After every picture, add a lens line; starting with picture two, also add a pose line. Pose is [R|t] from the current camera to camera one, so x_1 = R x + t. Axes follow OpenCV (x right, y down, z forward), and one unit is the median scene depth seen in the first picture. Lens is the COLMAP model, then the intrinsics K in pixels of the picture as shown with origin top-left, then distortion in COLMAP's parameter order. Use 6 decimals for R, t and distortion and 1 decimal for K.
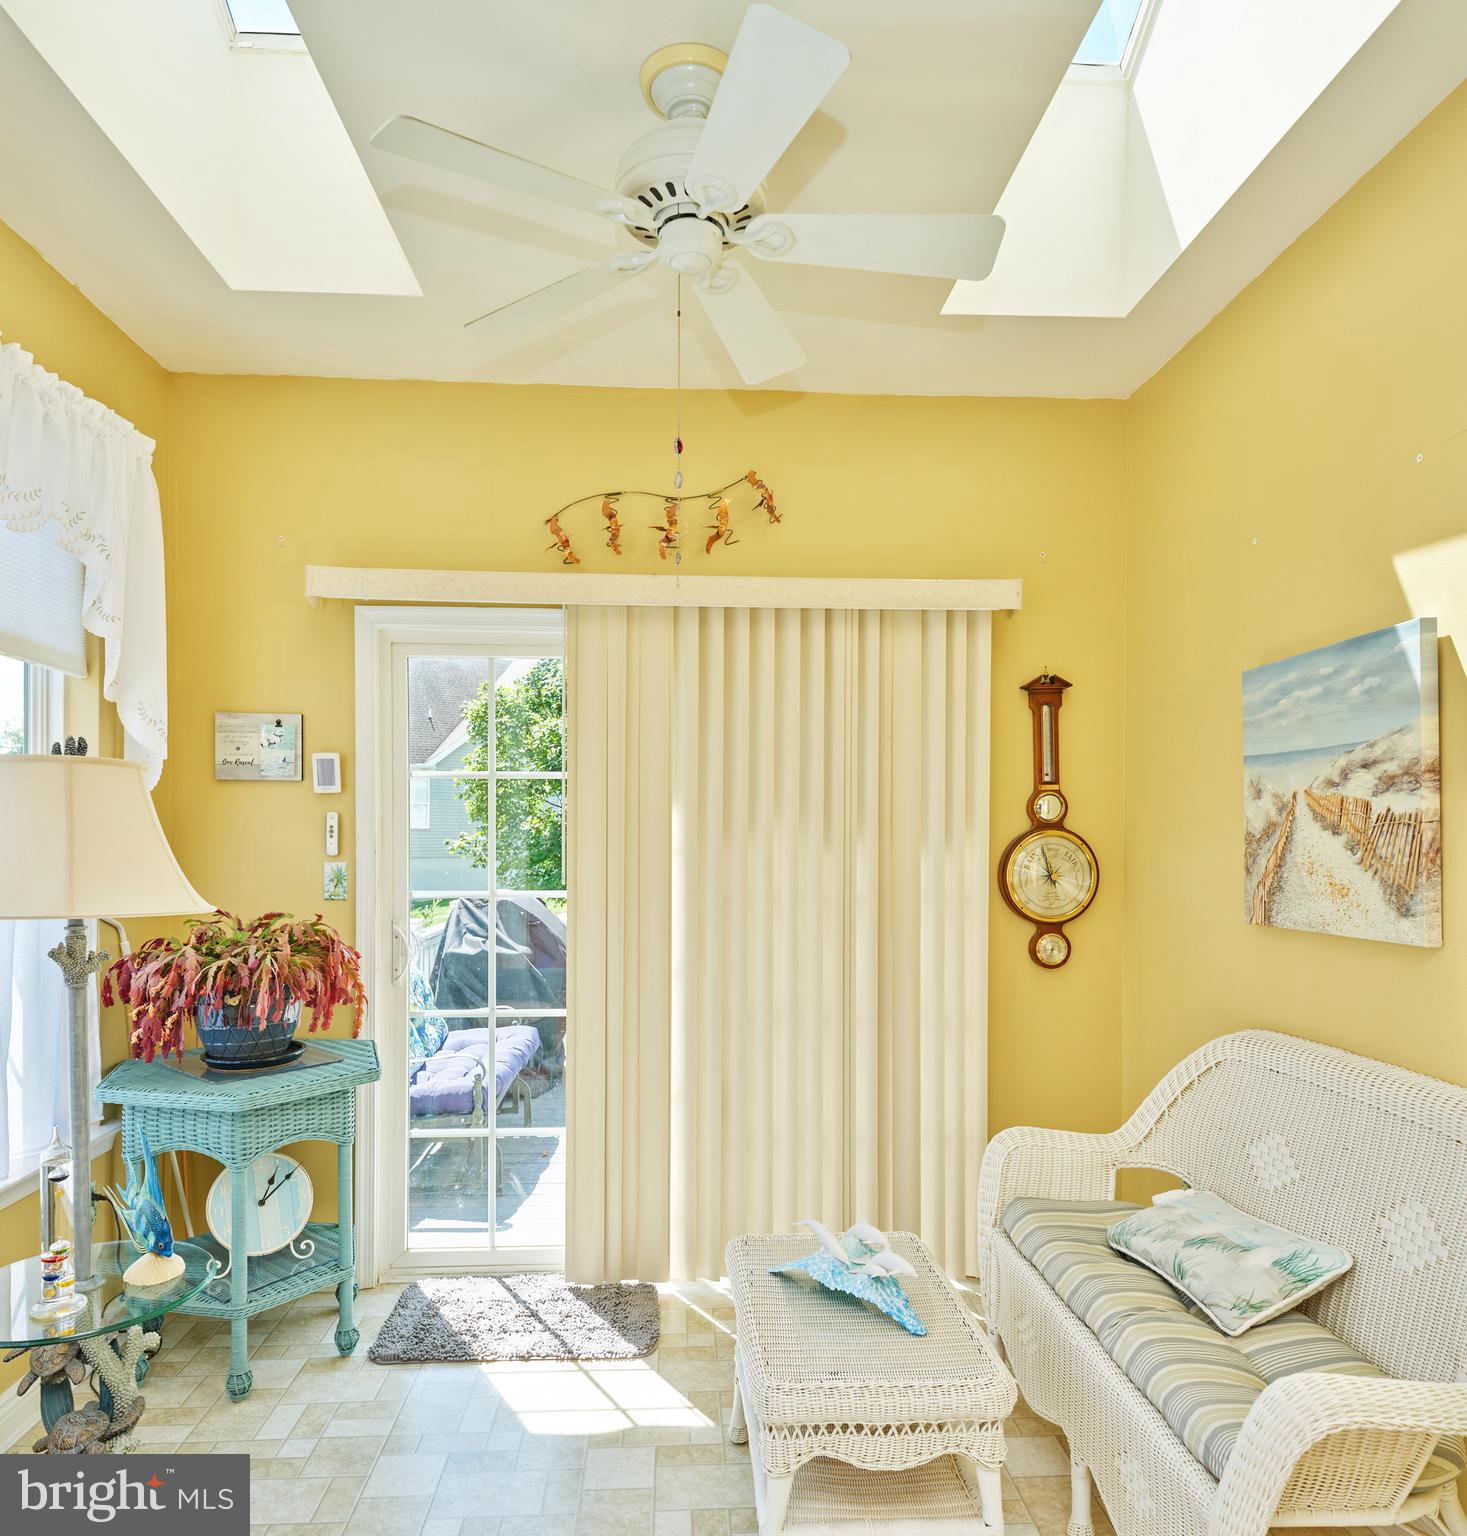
lens RADIAL K [[1065.3, 0, 734.1], [0, 1065.3, 839.2], [0, 0, 1]] dist [0.008271, 0.002273]
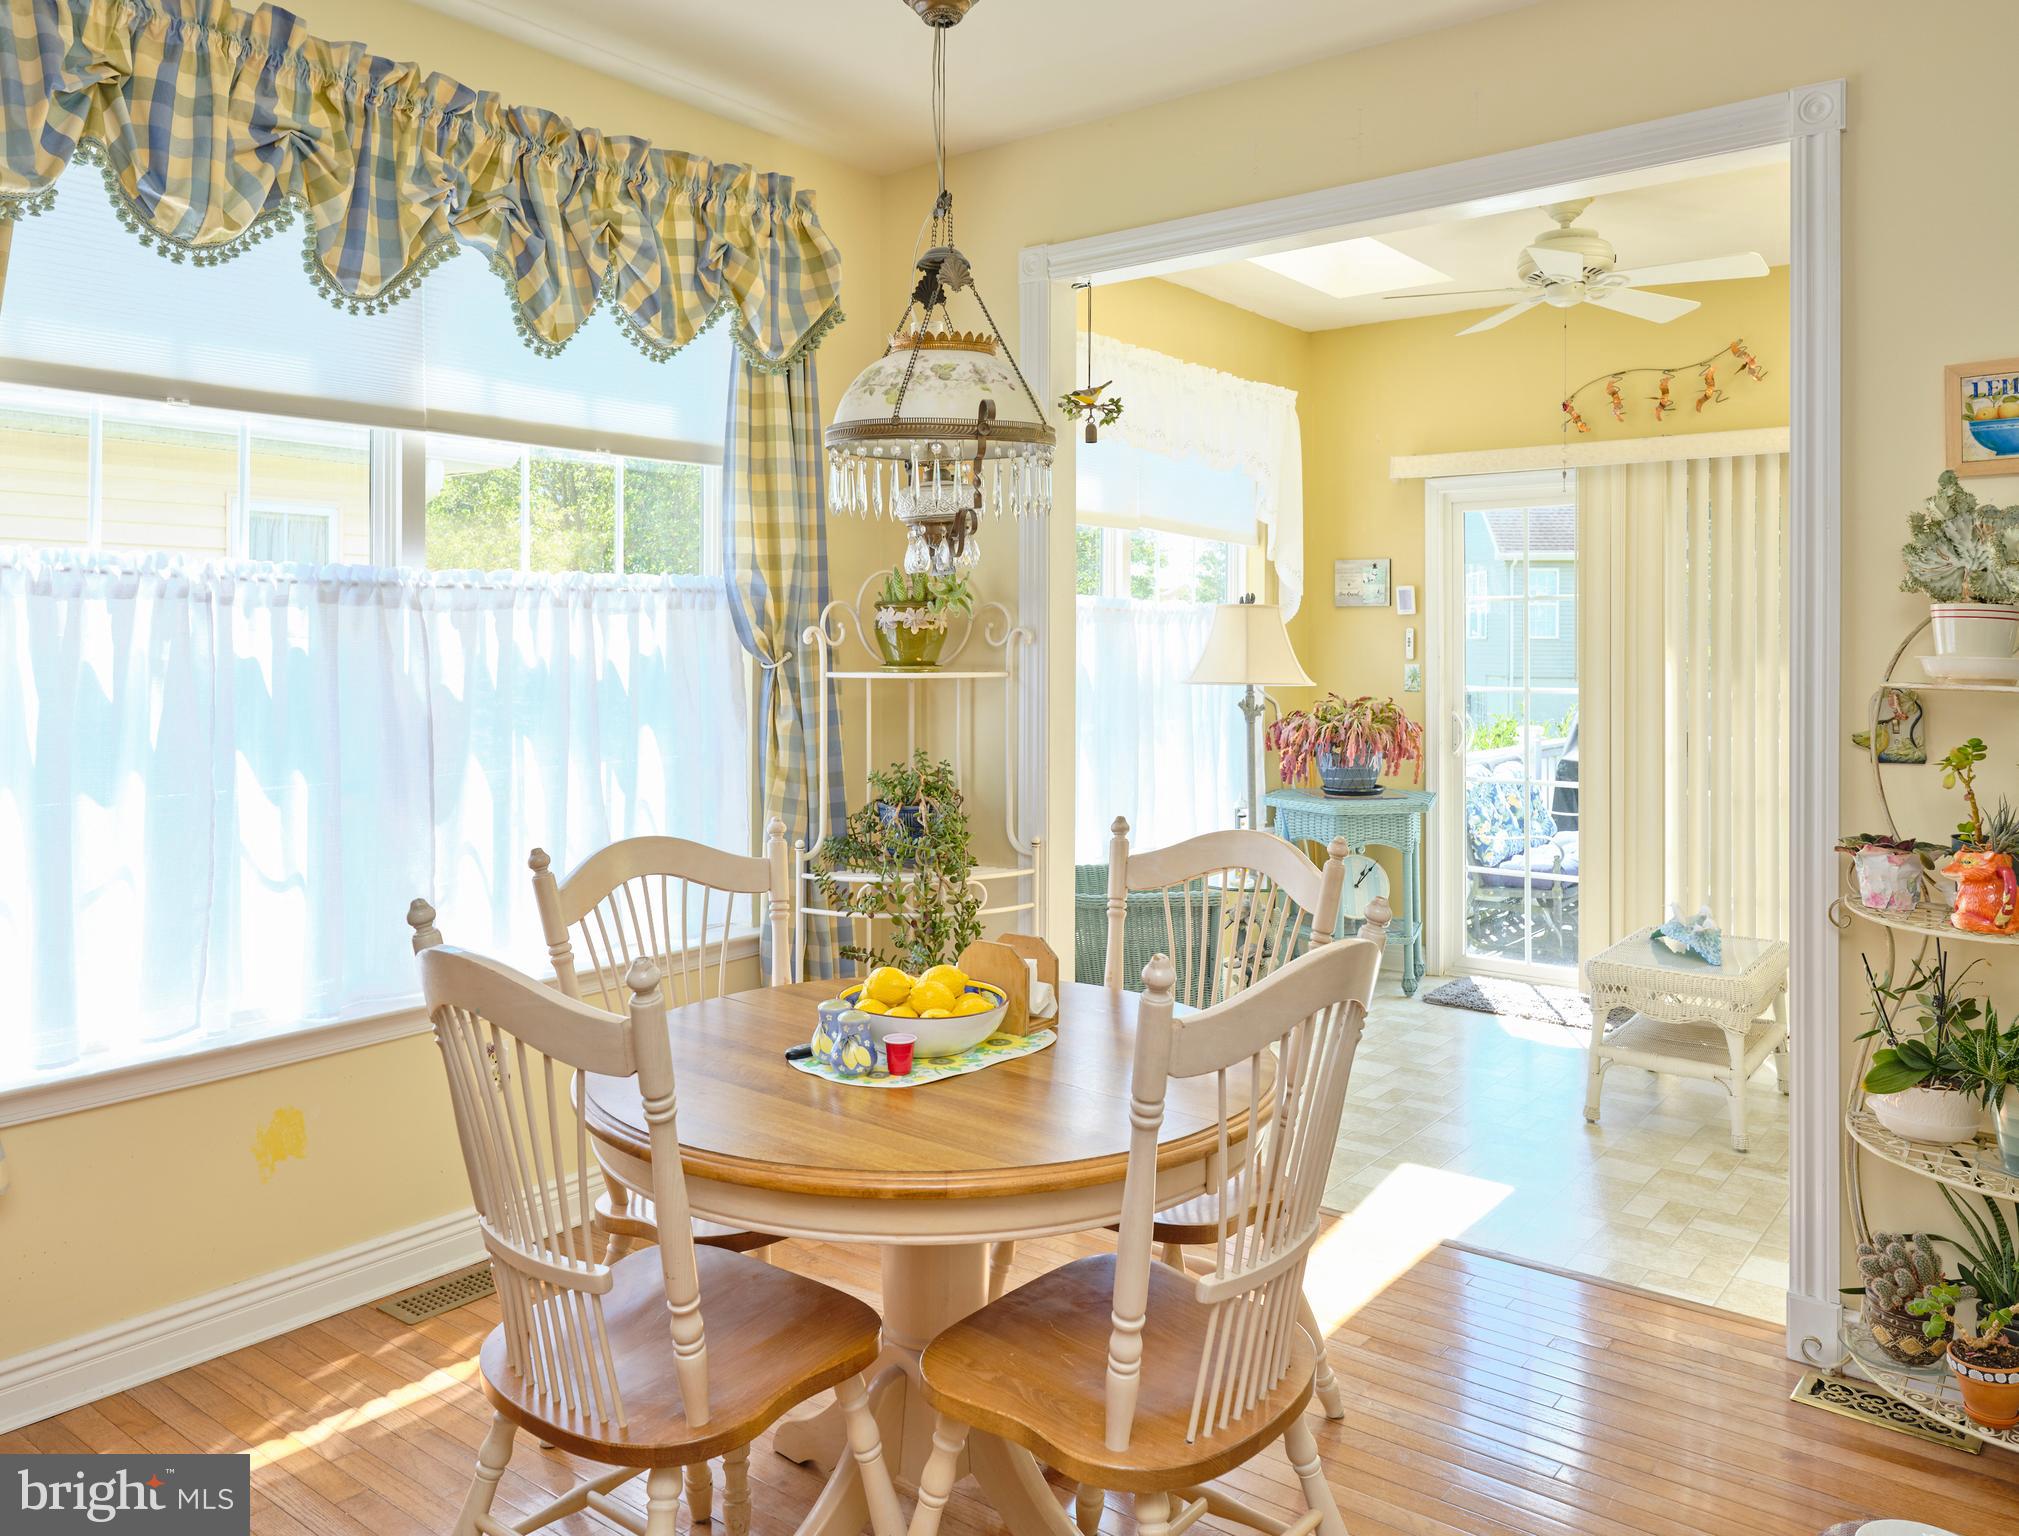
lens RADIAL K [[1469.1, 0, 1025.5], [0, 1469.1, 639.3], [0, 0, 1]] dist [0.008160, 0.001430]
pose [[0.755983, -0.002259, -0.654587, 0.559664], [-0.003282, 0.999968, -0.007242, 0.005393], [0.654583, 0.007623, 0.755952, -0.873817]]
